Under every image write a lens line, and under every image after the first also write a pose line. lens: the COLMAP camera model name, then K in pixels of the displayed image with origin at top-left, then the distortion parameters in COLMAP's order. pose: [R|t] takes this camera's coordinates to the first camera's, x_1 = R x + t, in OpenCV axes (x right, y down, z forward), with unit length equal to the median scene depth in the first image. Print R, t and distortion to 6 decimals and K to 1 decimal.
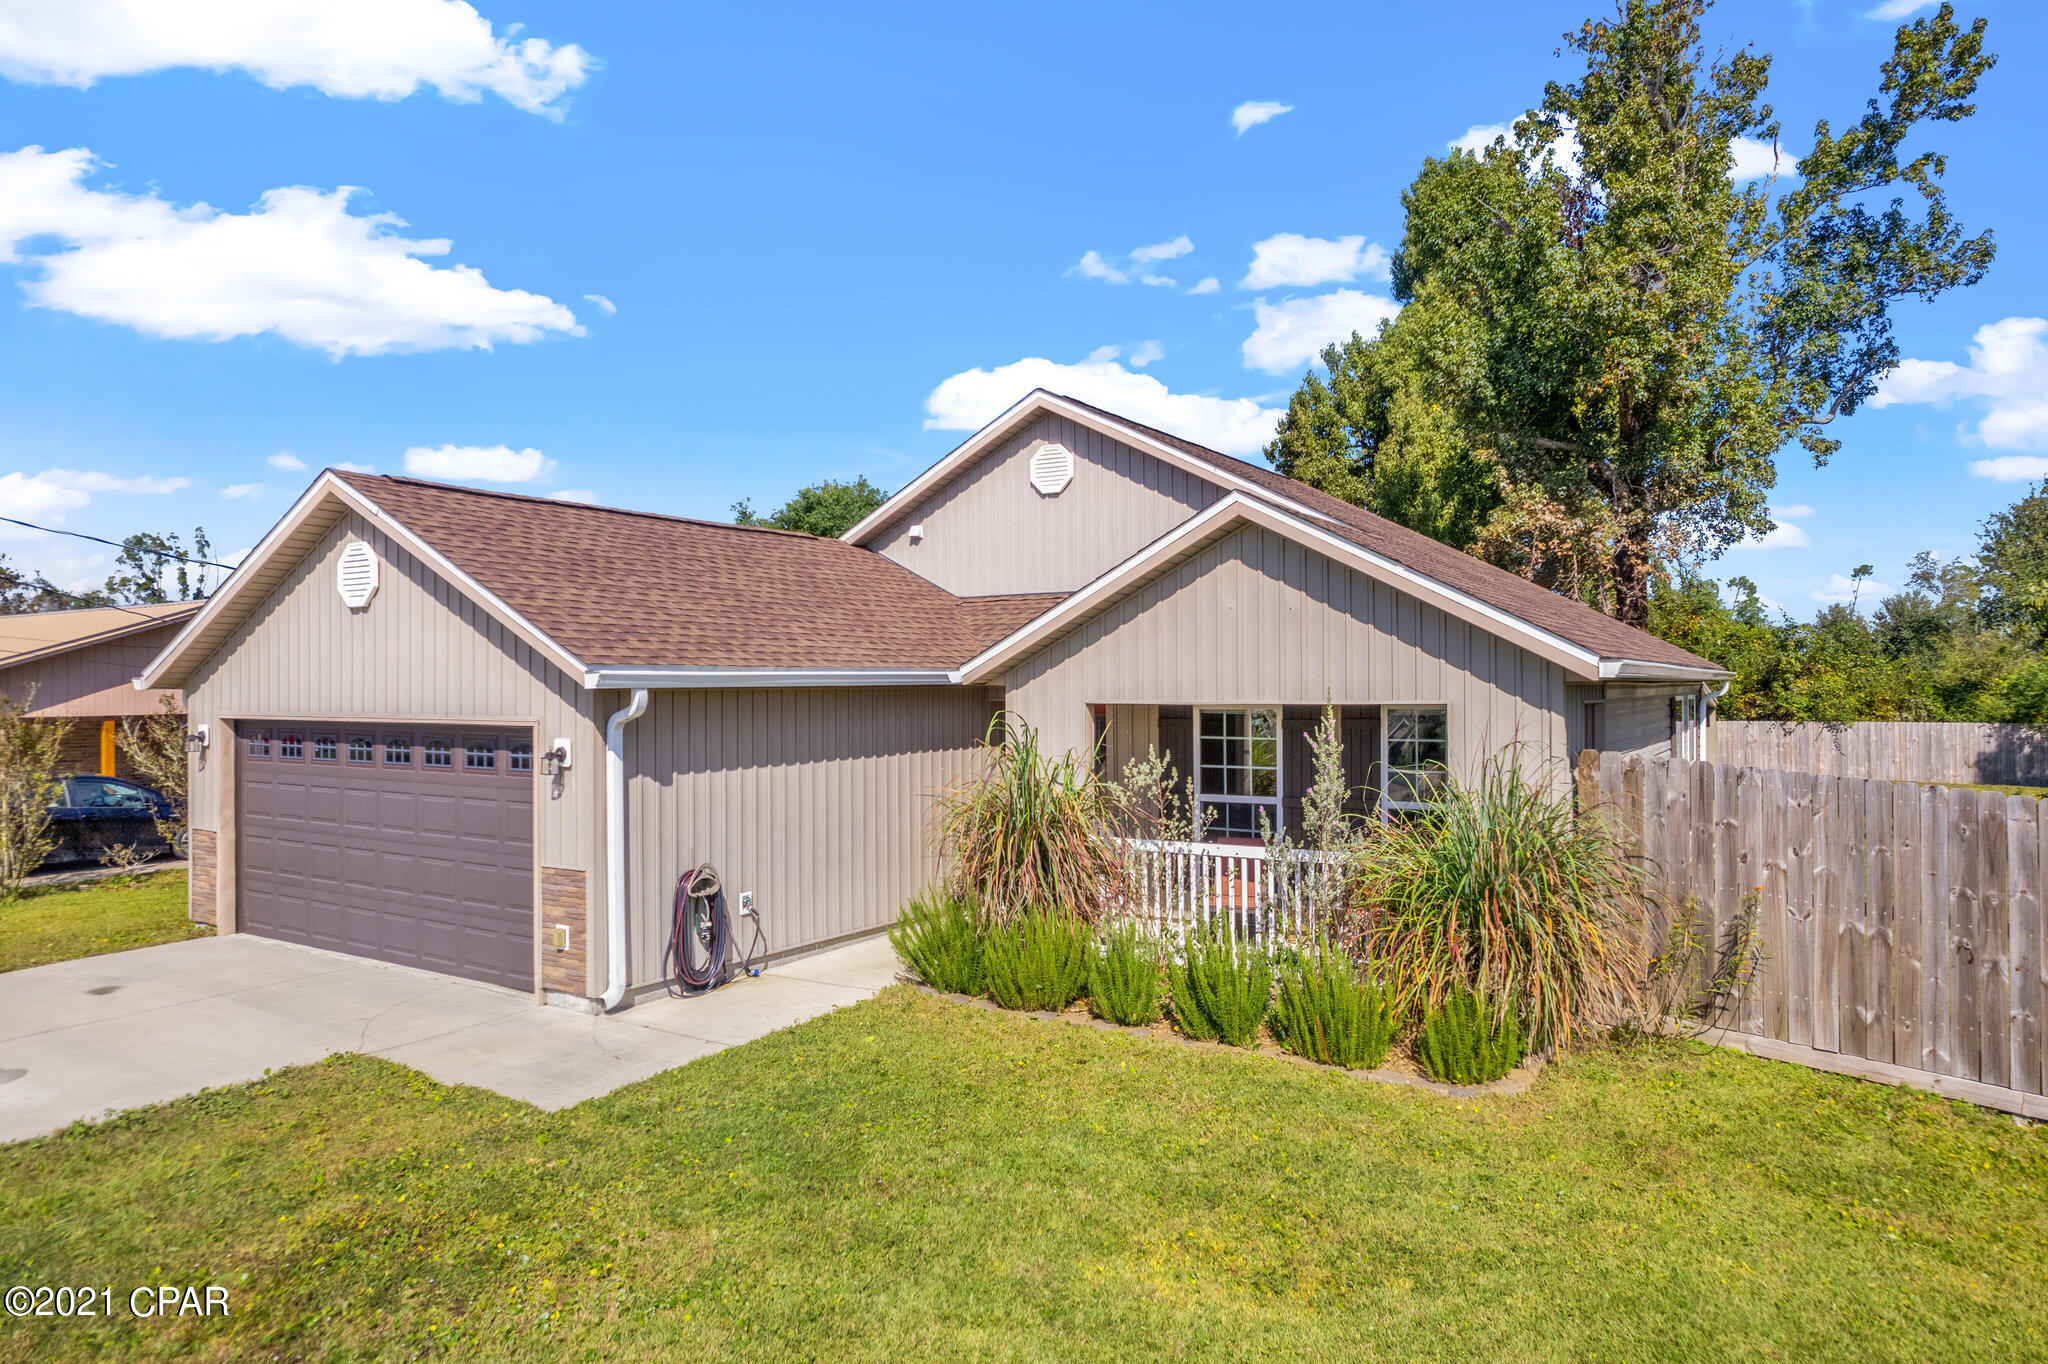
lens RADIAL K [[1311.5, 0, 1024.0], [0, 1311.5, 682.0], [0, 0, 1]] dist [-0.084176, 0.076659]
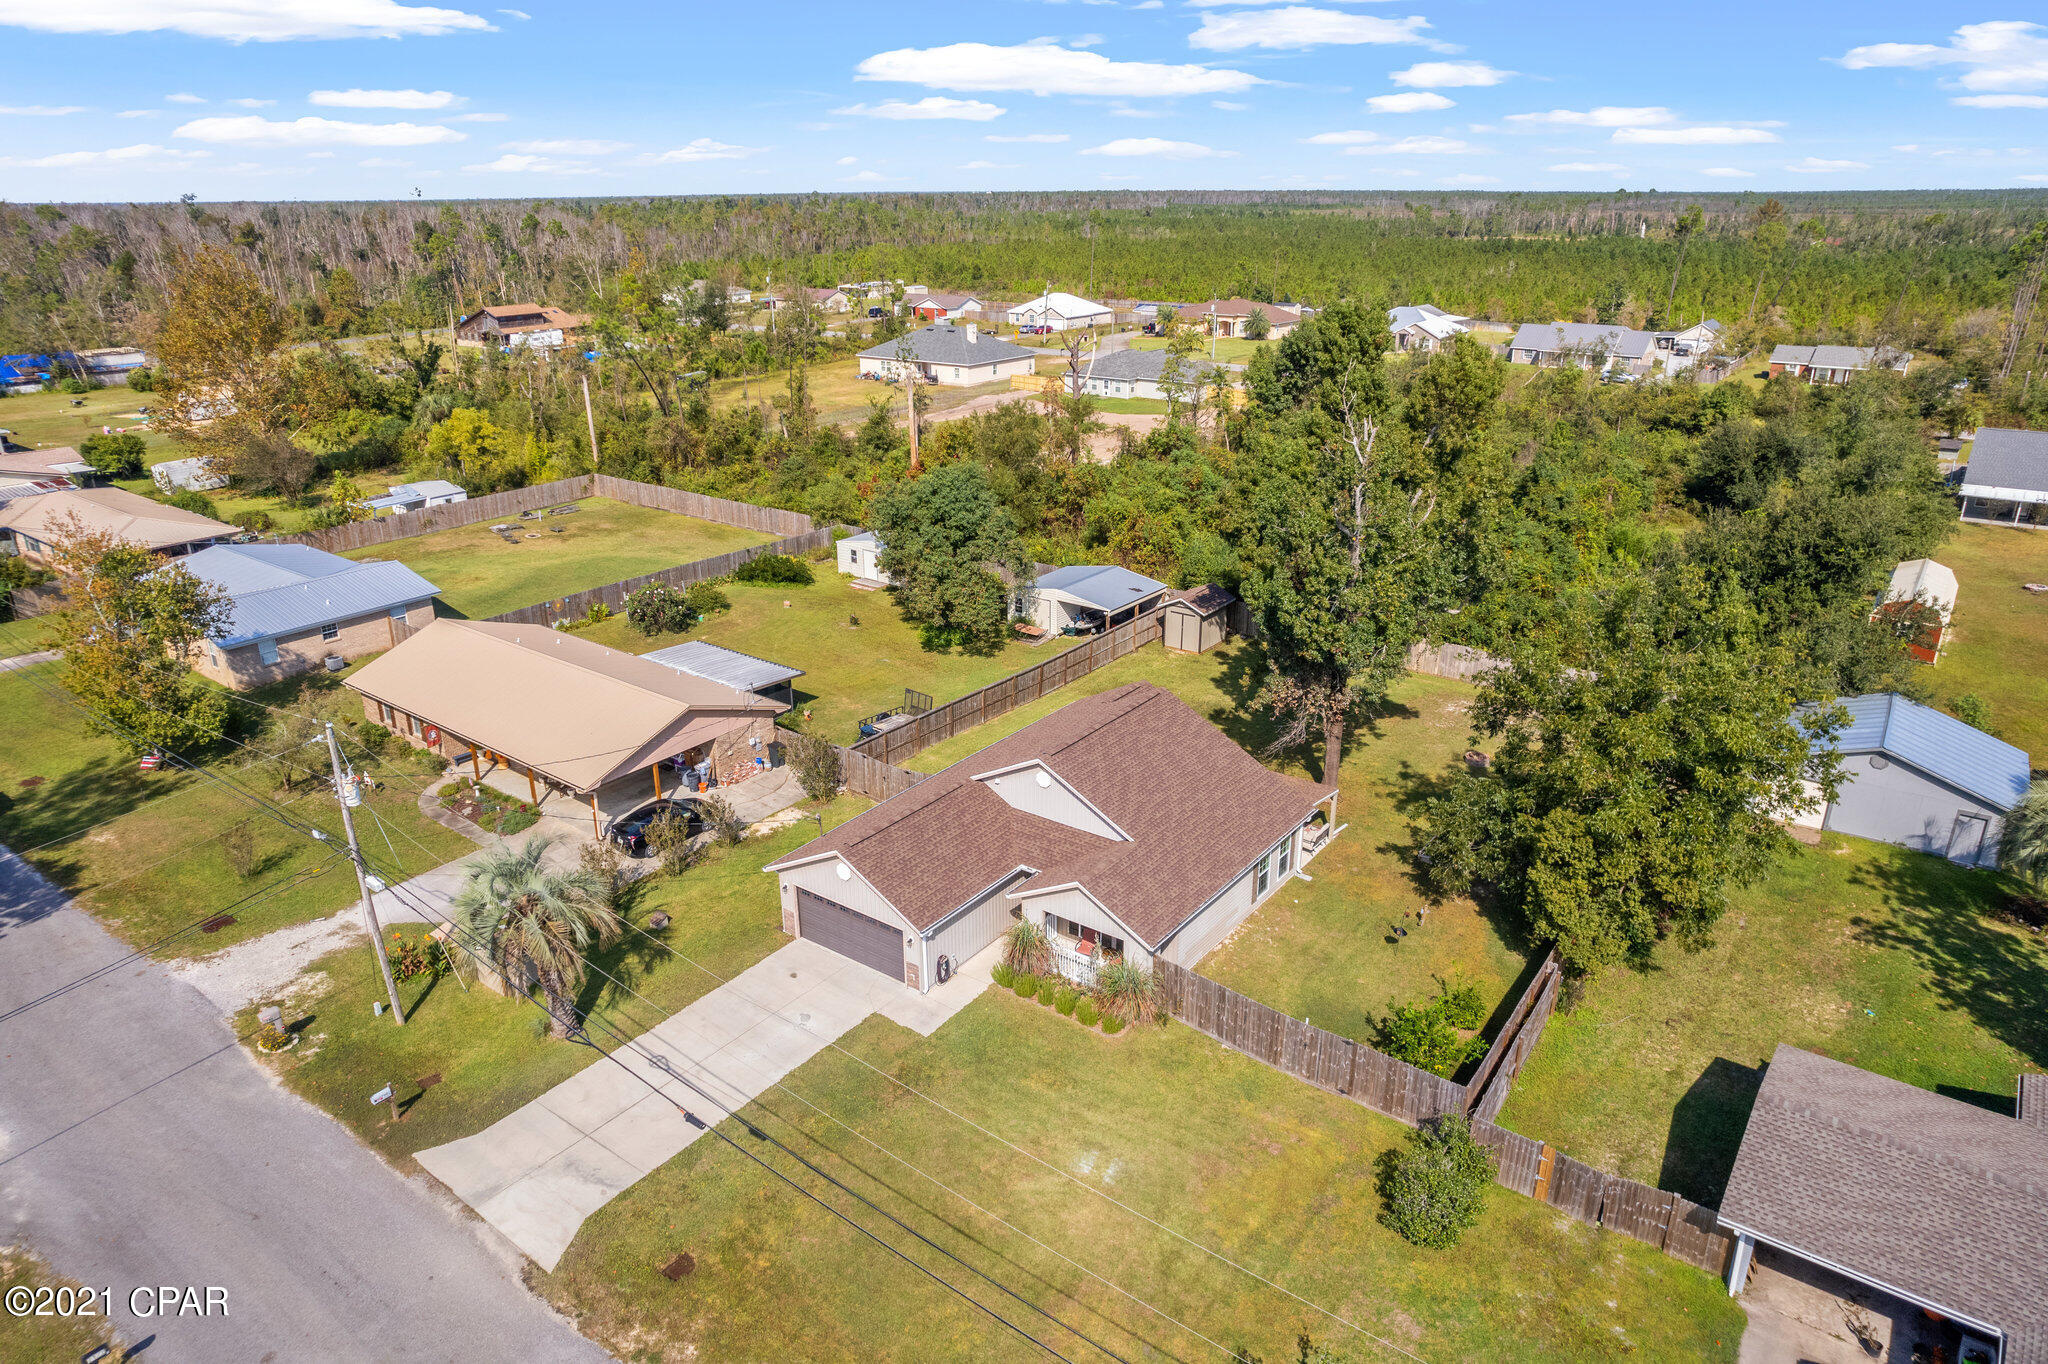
lens RADIAL K [[1311.5, 0, 1024.0], [0, 1311.5, 682.0], [0, 0, 1]] dist [-0.084176, 0.076659]
pose [[0.997388, 0.024305, -0.068019, 0.261519], [0.001584, 0.934101, 0.357006, -2.163946], [0.072213, -0.356181, 0.931622, -2.520063]]
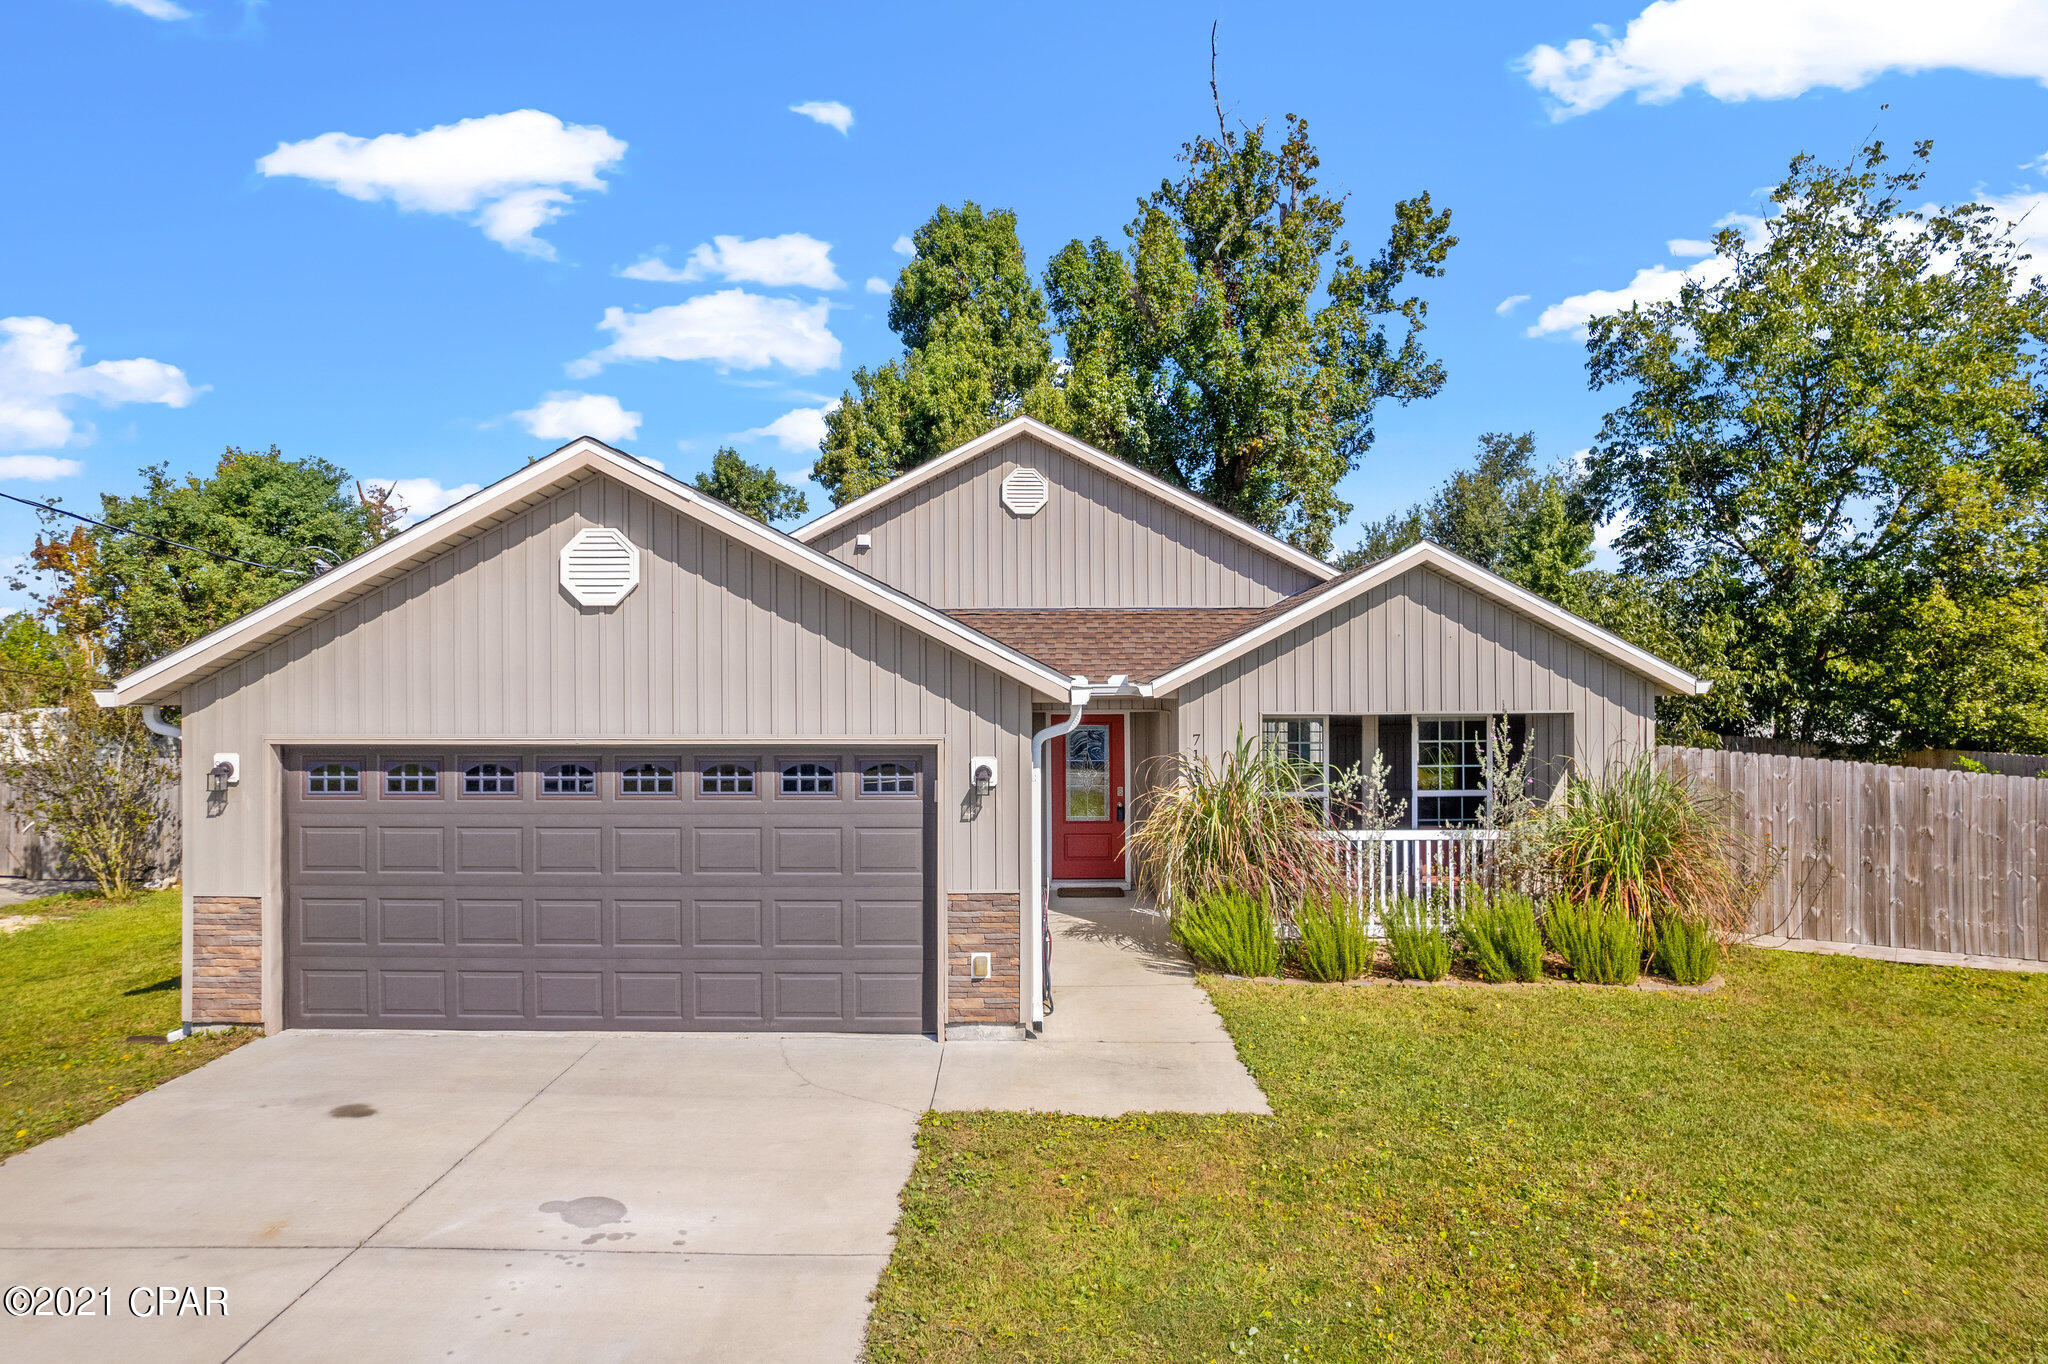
lens RADIAL K [[1318.3, 0, 1024.0], [0, 1318.3, 682.0], [0, 0, 1]] dist [-0.084227, 0.076732]
pose [[0.845861, 0.004734, 0.533383, -0.833029], [-0.001943, 0.999981, -0.005794, -0.005563], [-0.533400, 0.003864, 0.845854, 0.165262]]
